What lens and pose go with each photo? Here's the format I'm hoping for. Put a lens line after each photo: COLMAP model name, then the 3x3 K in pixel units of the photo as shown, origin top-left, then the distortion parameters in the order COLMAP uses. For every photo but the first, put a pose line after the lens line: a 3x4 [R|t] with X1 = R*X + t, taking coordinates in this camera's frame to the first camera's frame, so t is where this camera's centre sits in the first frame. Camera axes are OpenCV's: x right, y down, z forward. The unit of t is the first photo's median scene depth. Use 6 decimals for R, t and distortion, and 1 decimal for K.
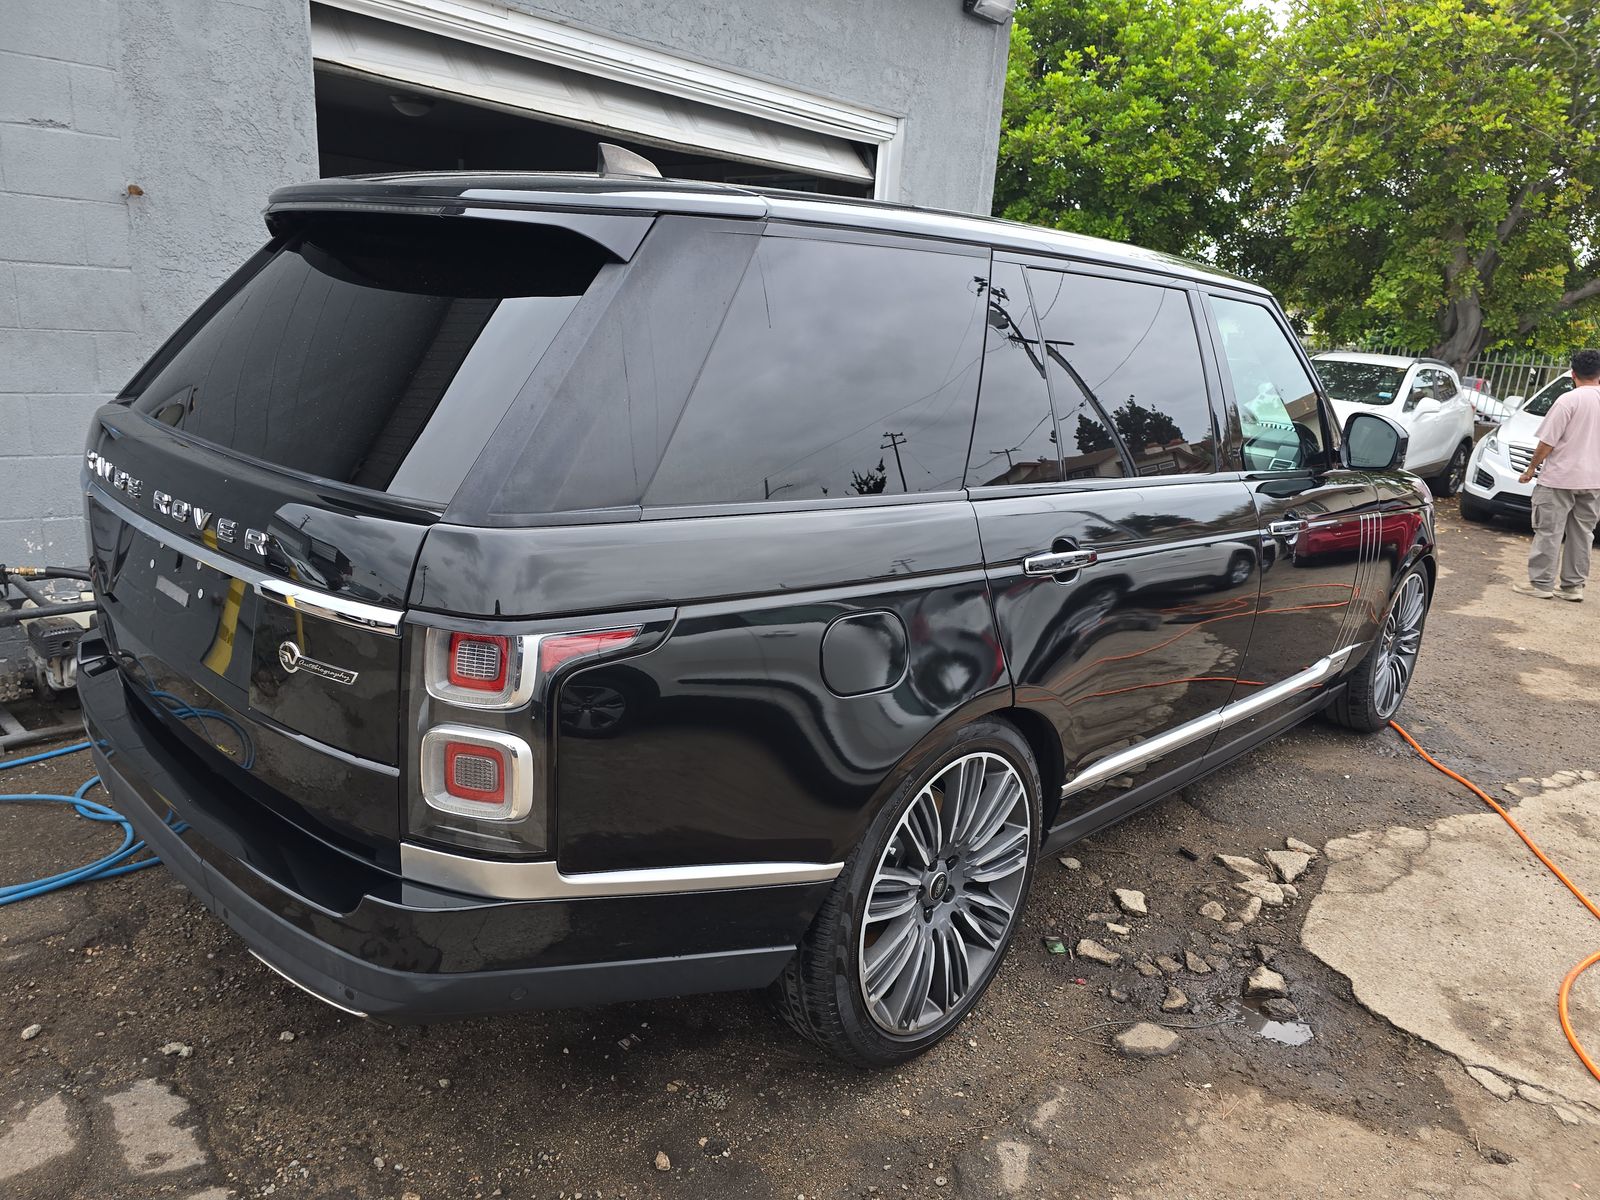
lens RADIAL K [[1064.1, 0, 800.0], [0, 1064.1, 600.0], [0, 0, 1]] dist [0.000823, -0.003112]
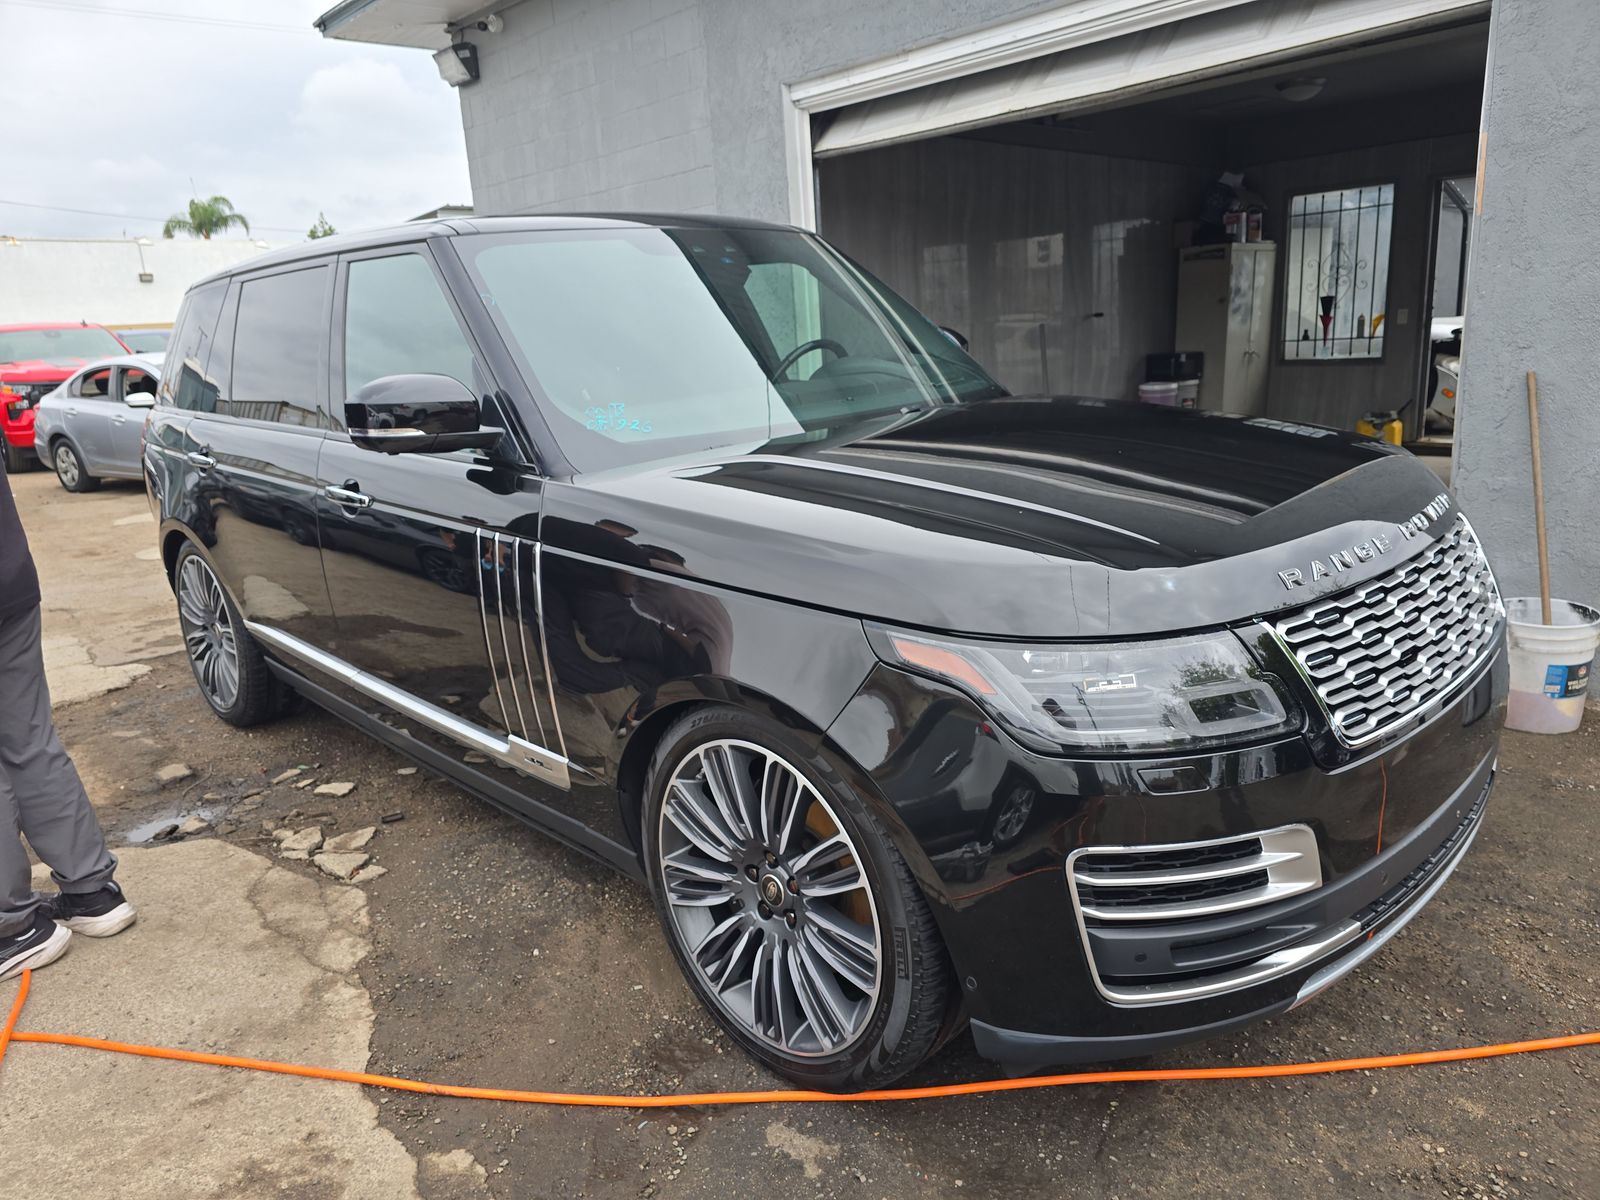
lens RADIAL K [[1064.1, 0, 800.0], [0, 1064.1, 600.0], [0, 0, 1]] dist [0.000823, -0.003112]
pose [[-0.024179, 0.197079, -0.980089, 1.291470], [-0.160459, 0.966900, 0.198386, -0.228602], [0.986746, 0.162061, 0.008244, 1.312141]]
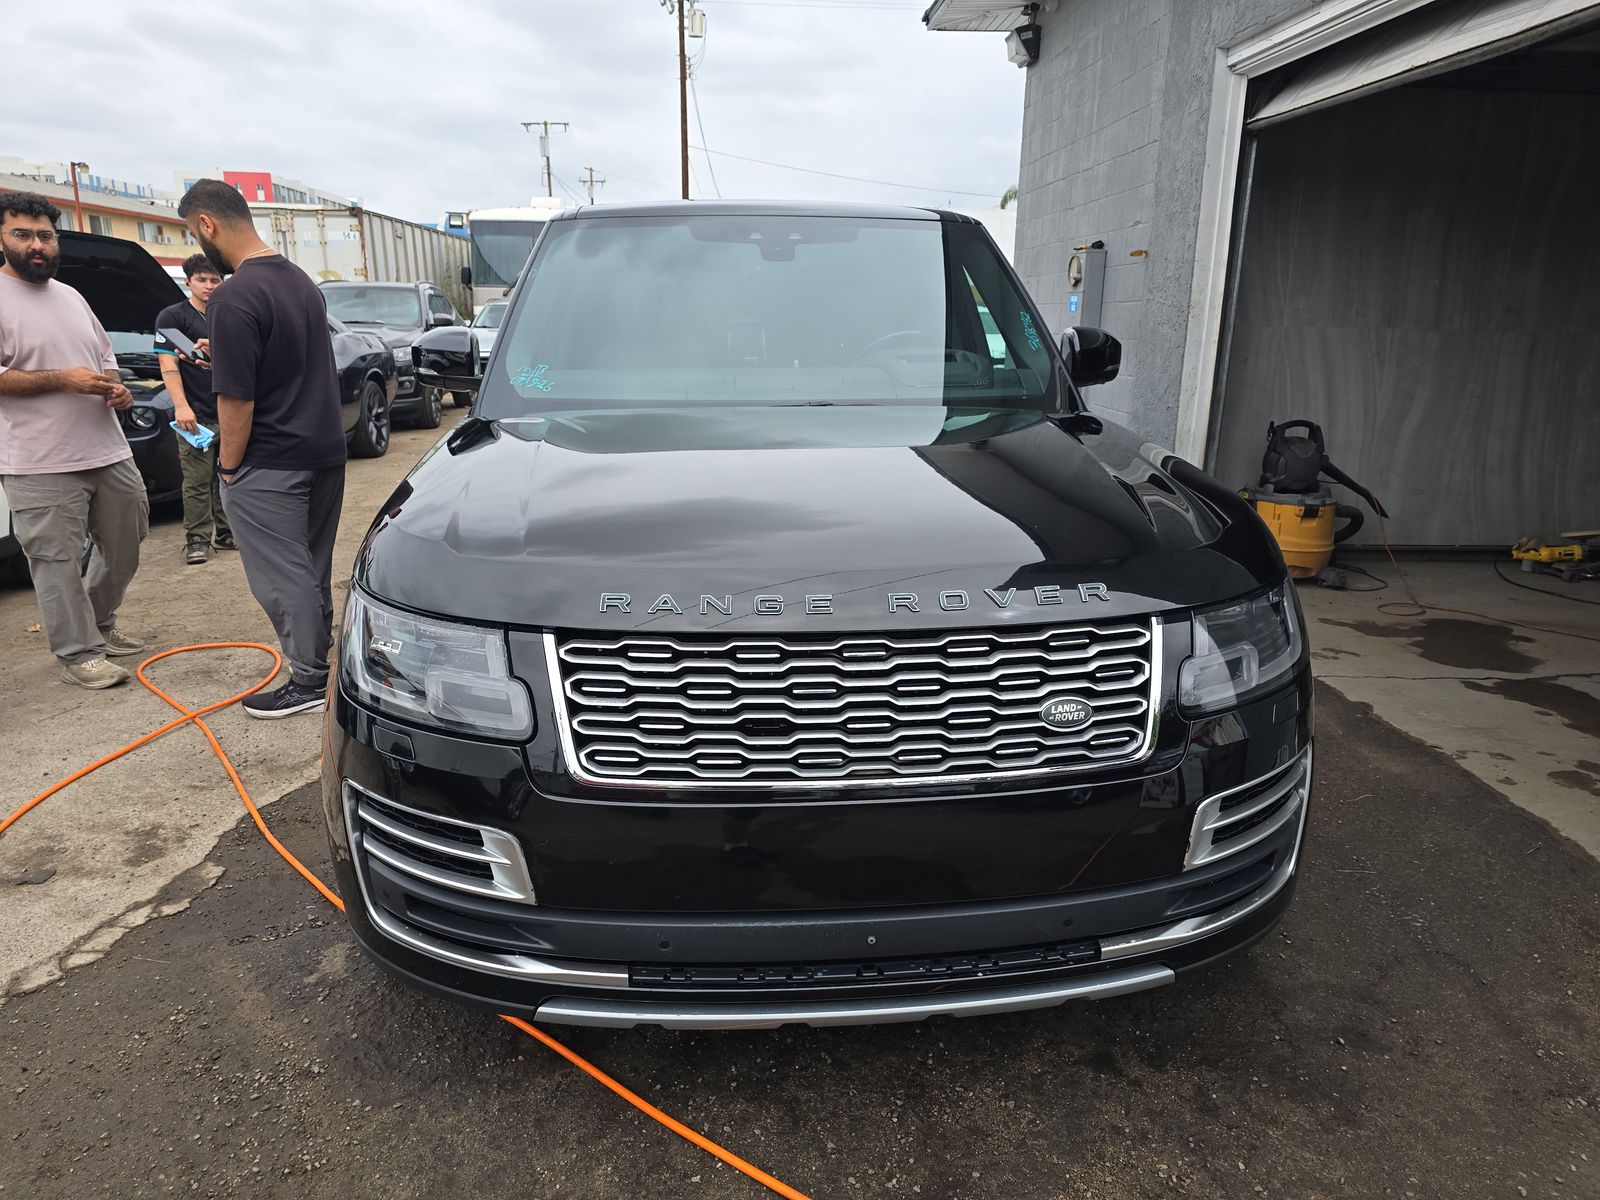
lens RADIAL K [[1035.2, 0, 801.0], [0, 1035.2, 569.5], [0, 0, 1]] dist [0.040736, 0.000058]
pose [[-0.634693, 0.127017, -0.762254, 1.094492], [-0.210473, 0.920694, 0.328669, -0.372775], [0.743550, 0.369037, -0.557625, 1.893061]]
